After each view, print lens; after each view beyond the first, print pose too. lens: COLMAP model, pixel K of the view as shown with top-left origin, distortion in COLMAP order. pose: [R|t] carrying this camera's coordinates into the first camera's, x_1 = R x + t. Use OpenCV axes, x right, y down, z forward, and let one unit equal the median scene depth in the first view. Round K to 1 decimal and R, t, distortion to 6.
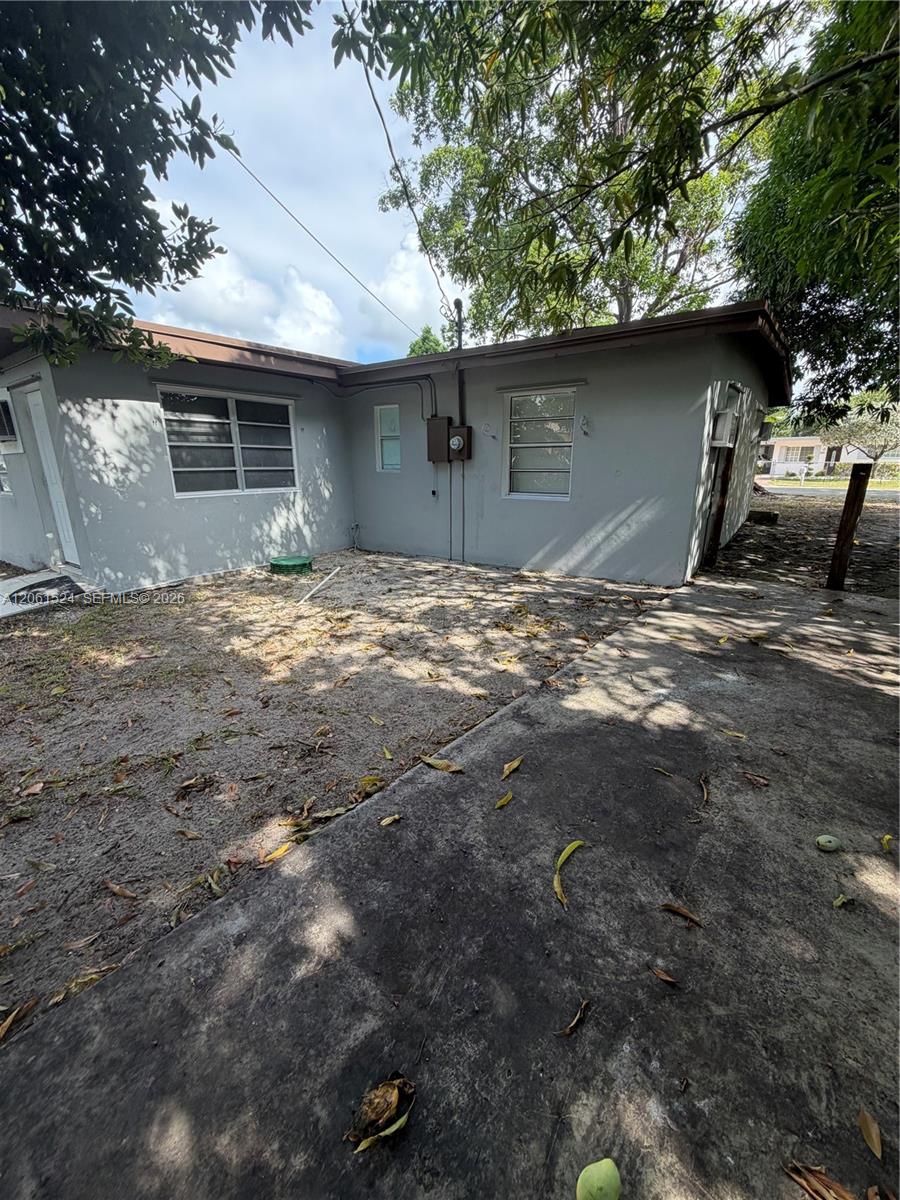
lens RADIAL K [[477.2, 0, 450.5], [0, 477.2, 601.4], [0, 0, 1]] dist [-0.000536, 0.000064]
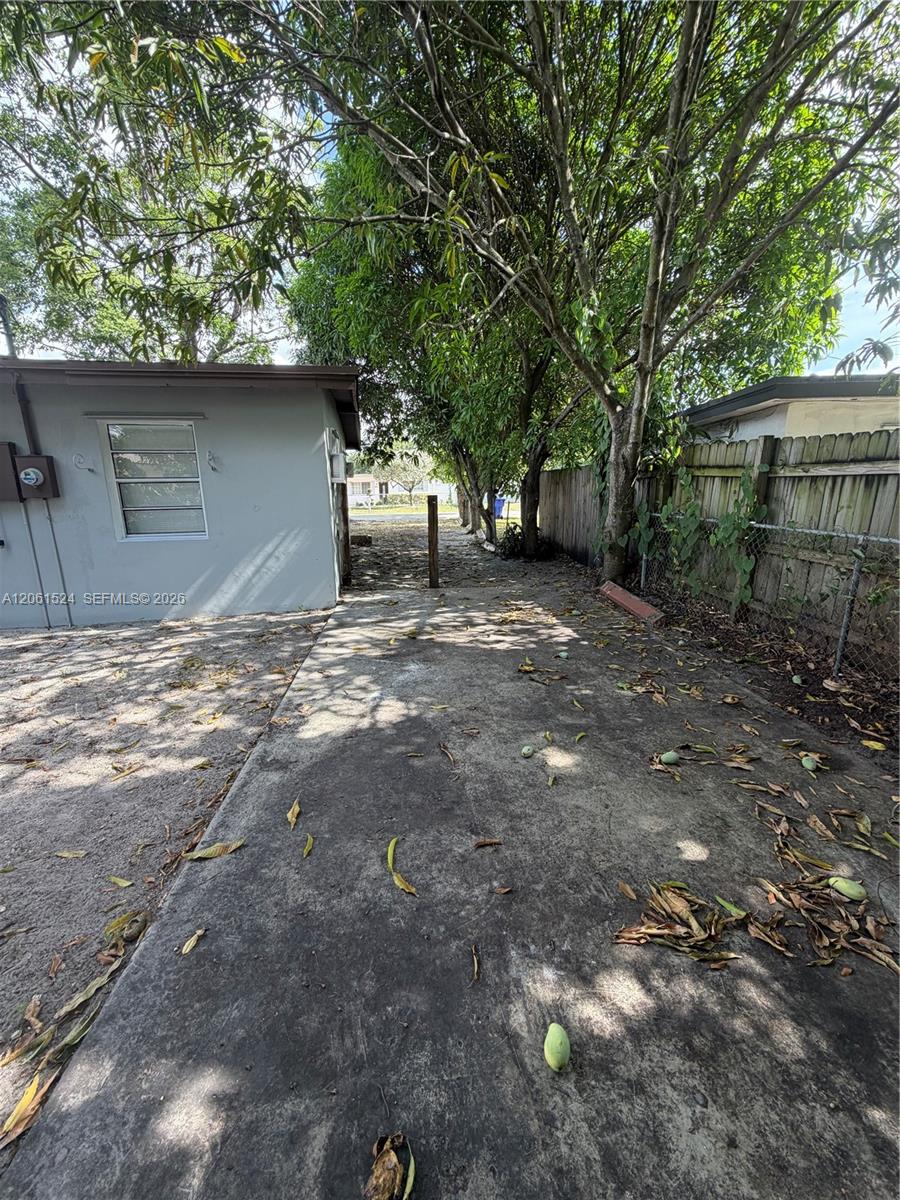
lens RADIAL K [[477.2, 0, 449.8], [0, 477.2, 601.1], [0, 0, 1]] dist [-0.000536, 0.000064]
pose [[0.693656, -0.169859, 0.699992, -0.134748], [0.216522, 0.976024, 0.022279, -0.011472], [-0.686993, 0.136109, 0.713803, 0.023937]]
